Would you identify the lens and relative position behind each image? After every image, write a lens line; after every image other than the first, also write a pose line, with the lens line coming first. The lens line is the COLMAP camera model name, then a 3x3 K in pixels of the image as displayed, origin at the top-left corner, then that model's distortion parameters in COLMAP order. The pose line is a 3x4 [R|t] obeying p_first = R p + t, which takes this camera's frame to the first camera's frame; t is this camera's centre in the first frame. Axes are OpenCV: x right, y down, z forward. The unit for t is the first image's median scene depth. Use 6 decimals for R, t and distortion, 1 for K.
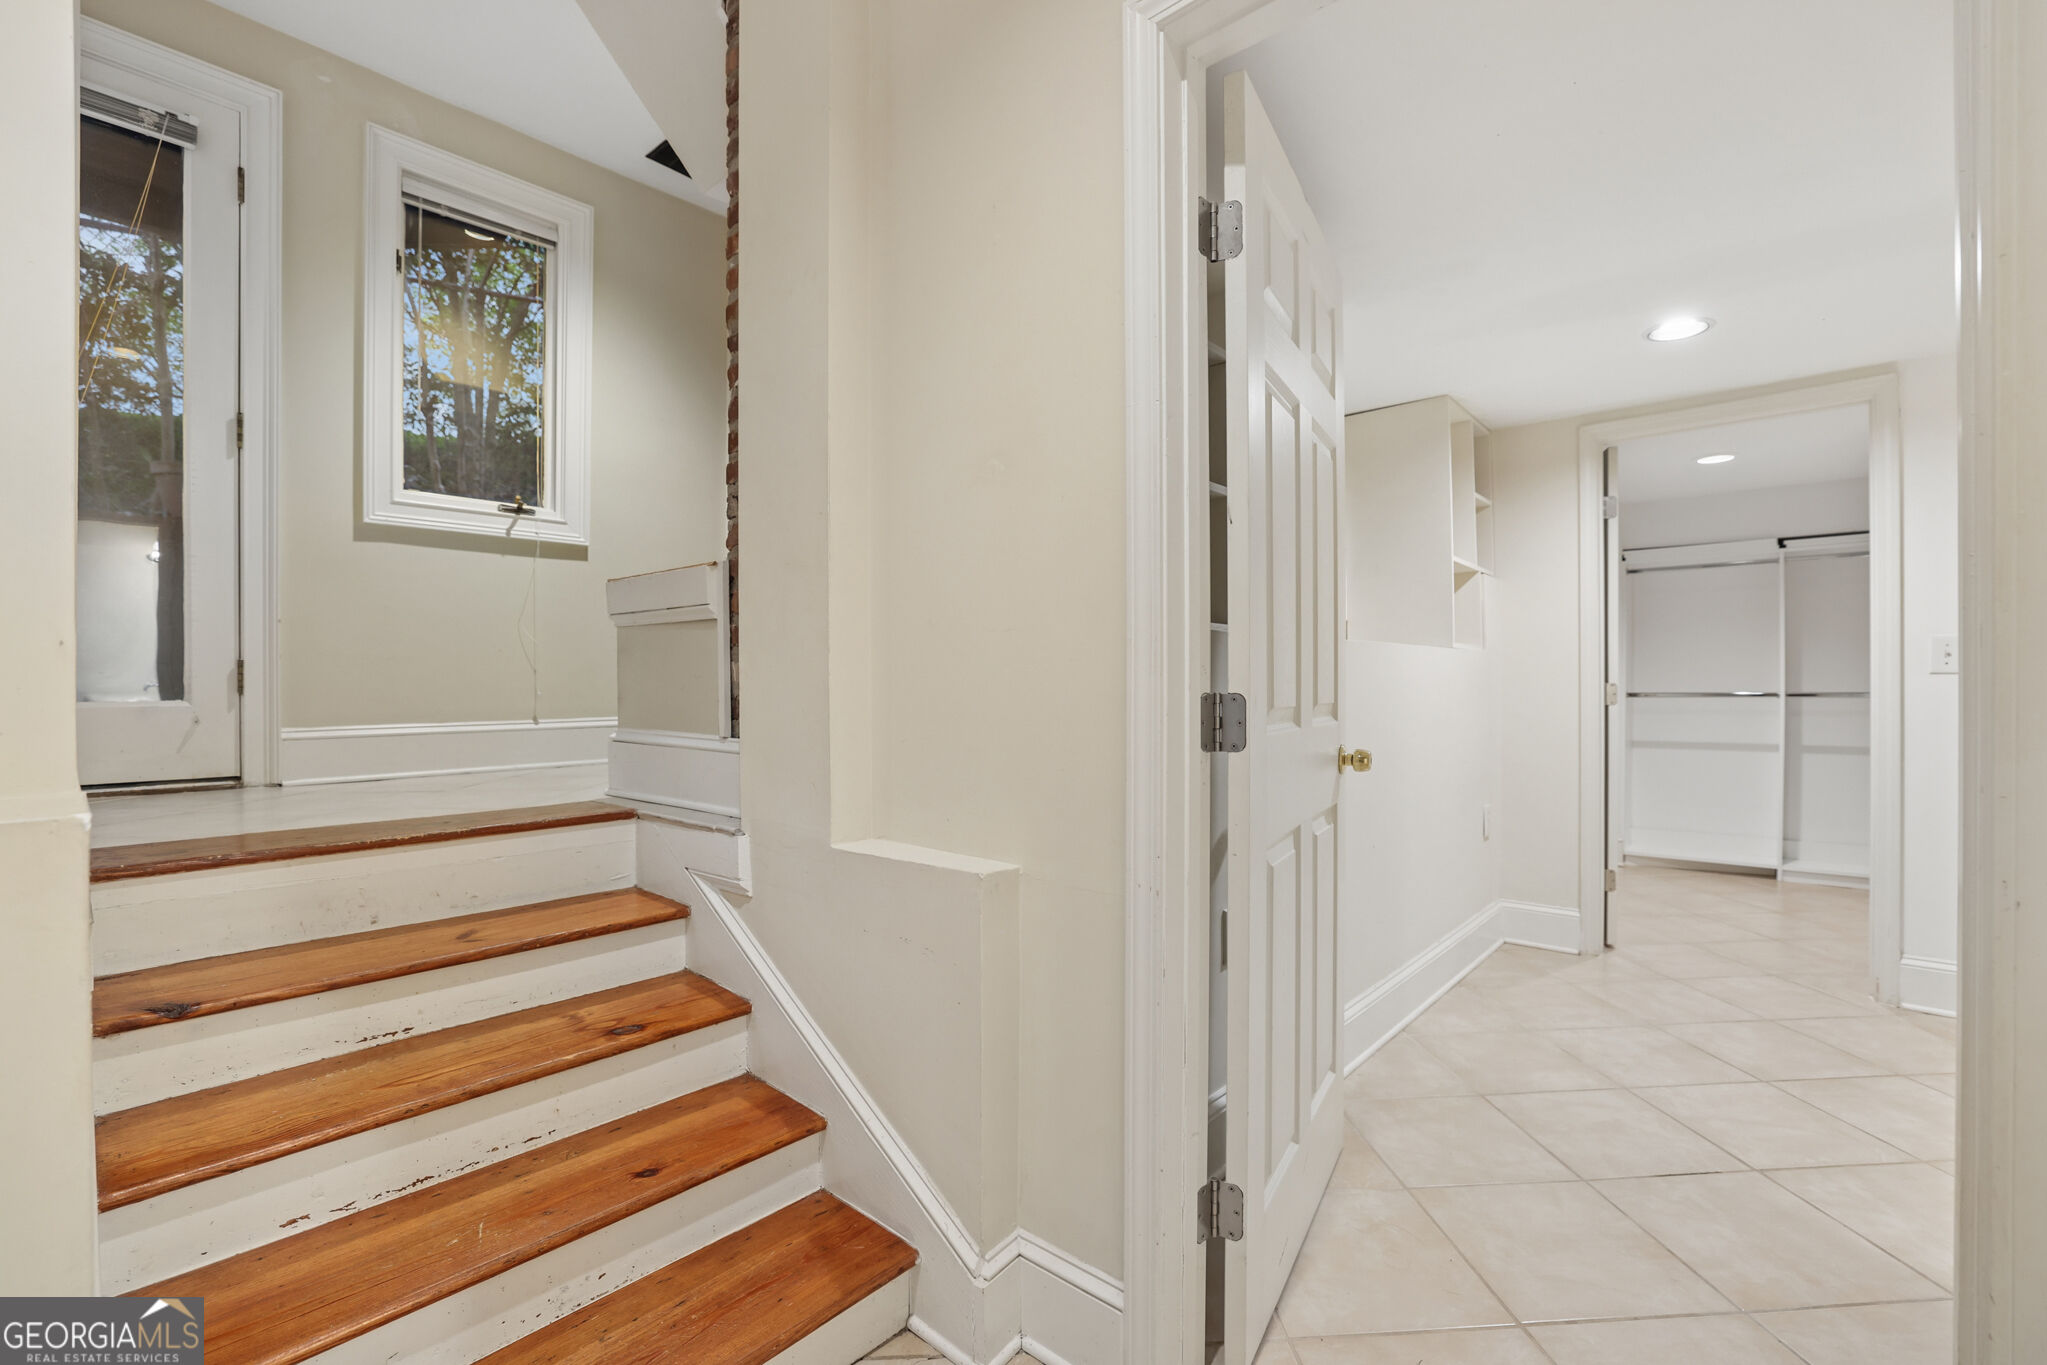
lens RADIAL K [[873.5, 0, 1023.5], [0, 873.5, 682.5], [0, 0, 1]] dist [-0.057761, 0.016214]
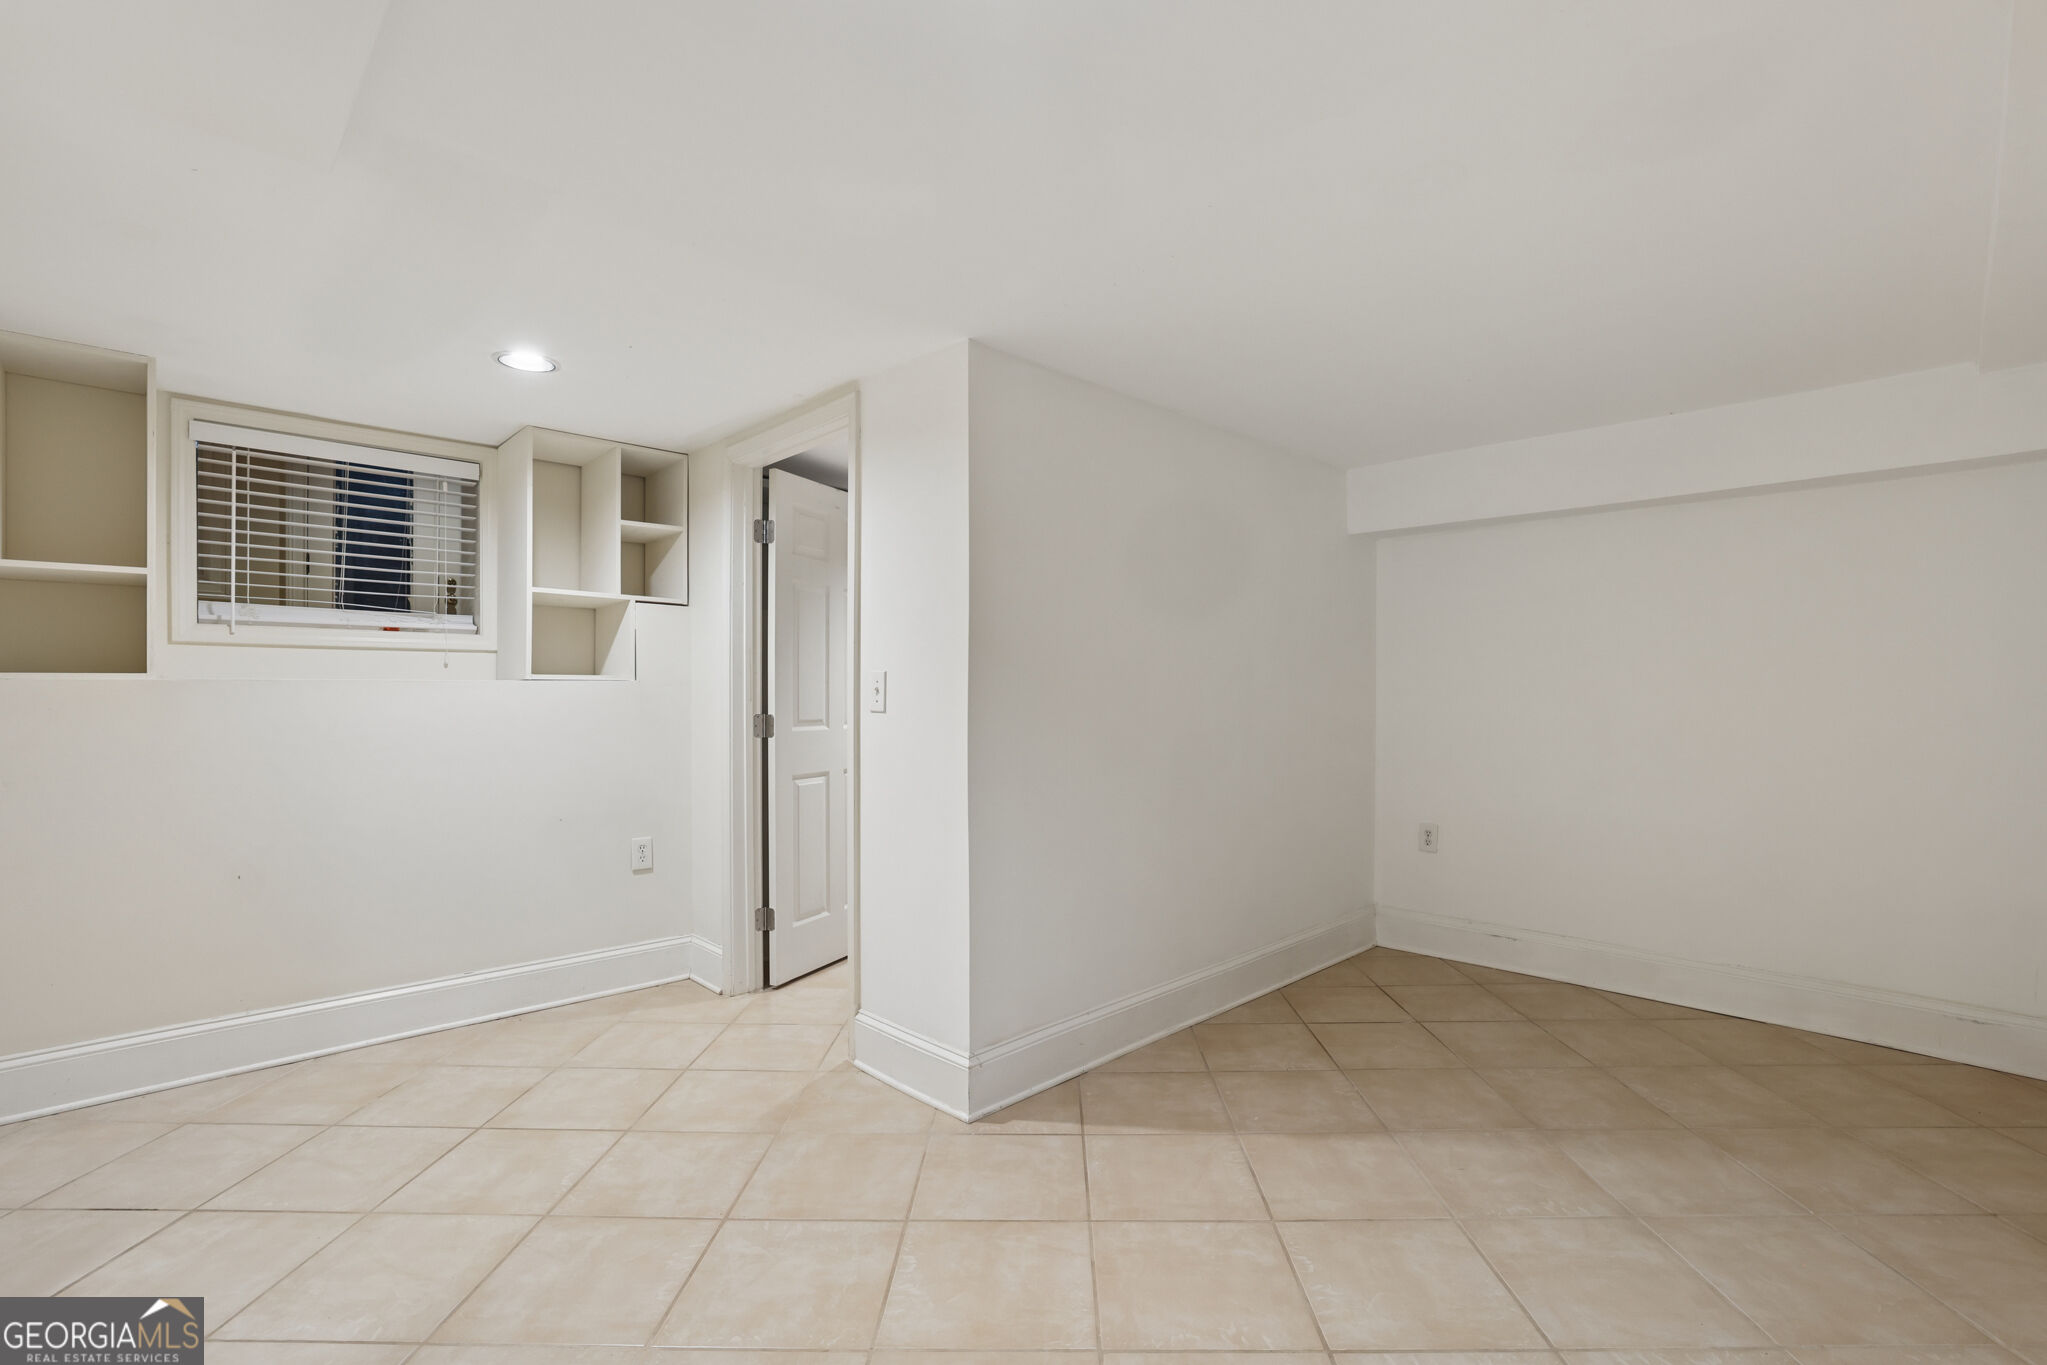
lens RADIAL K [[892.2, 0, 1024.1], [0, 892.2, 704.2], [0, 0, 1]] dist [-0.047628, 0.017591]
pose [[0.998610, 0.001980, -0.052662, 0.988540], [-0.002001, 0.999998, -0.000344, -0.013871], [0.052661, 0.000449, 0.998612, 0.005946]]
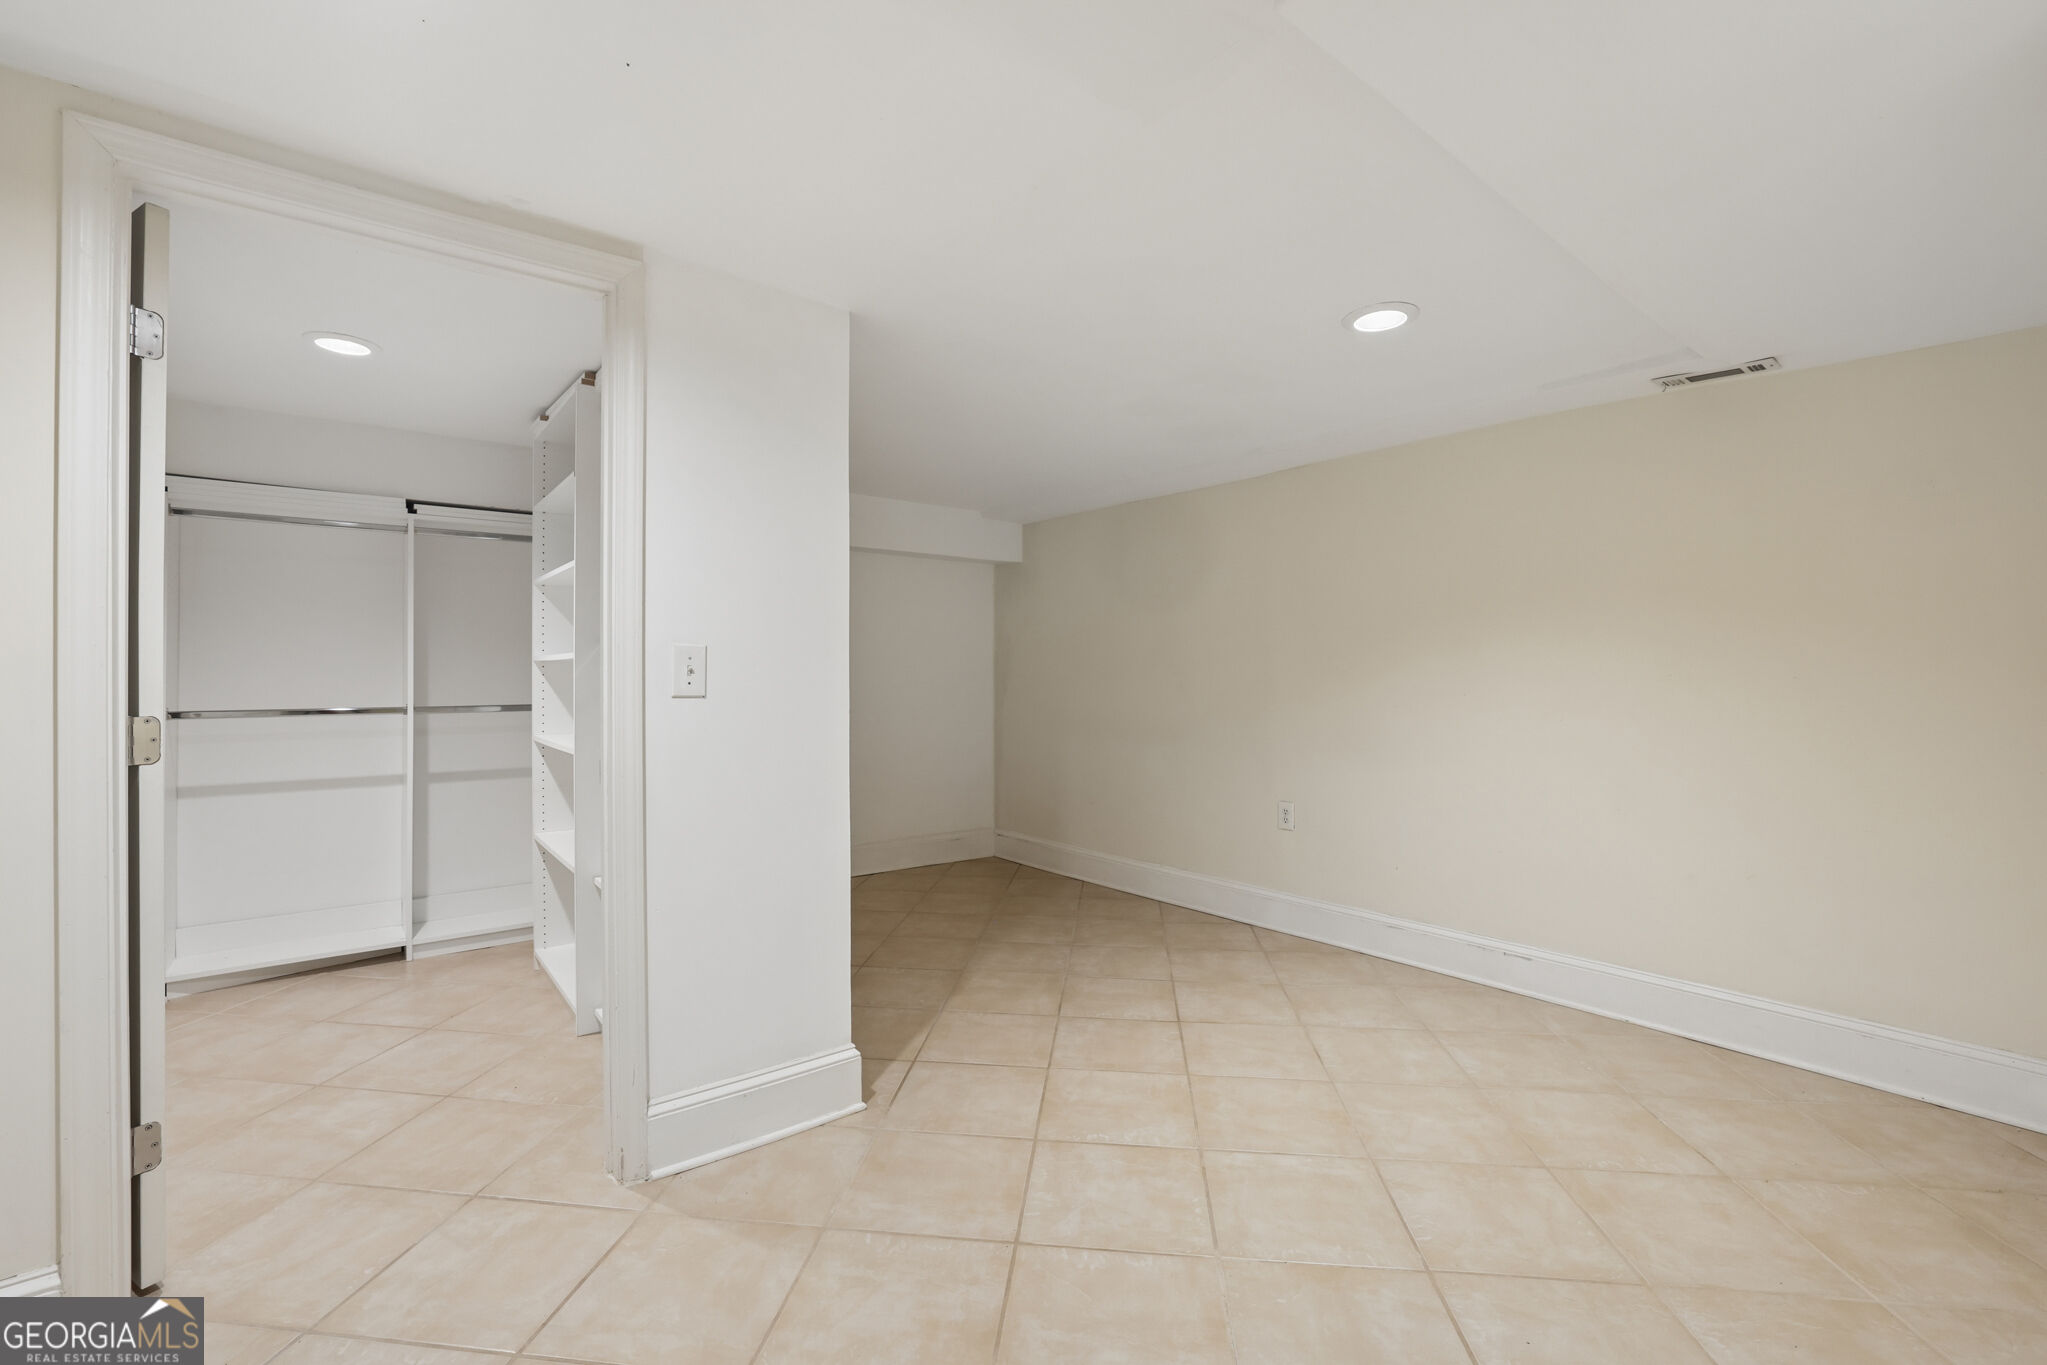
lens RADIAL K [[880.6, 0, 1010.9], [0, 880.6, 675.9], [0, 0, 1]] dist [-0.042097, 0.014979]
pose [[0.165852, 0.001218, 0.986150, 0.300160], [-0.003579, 0.999993, -0.000633, -0.021819], [-0.986144, -0.003424, 0.165855, 0.446565]]
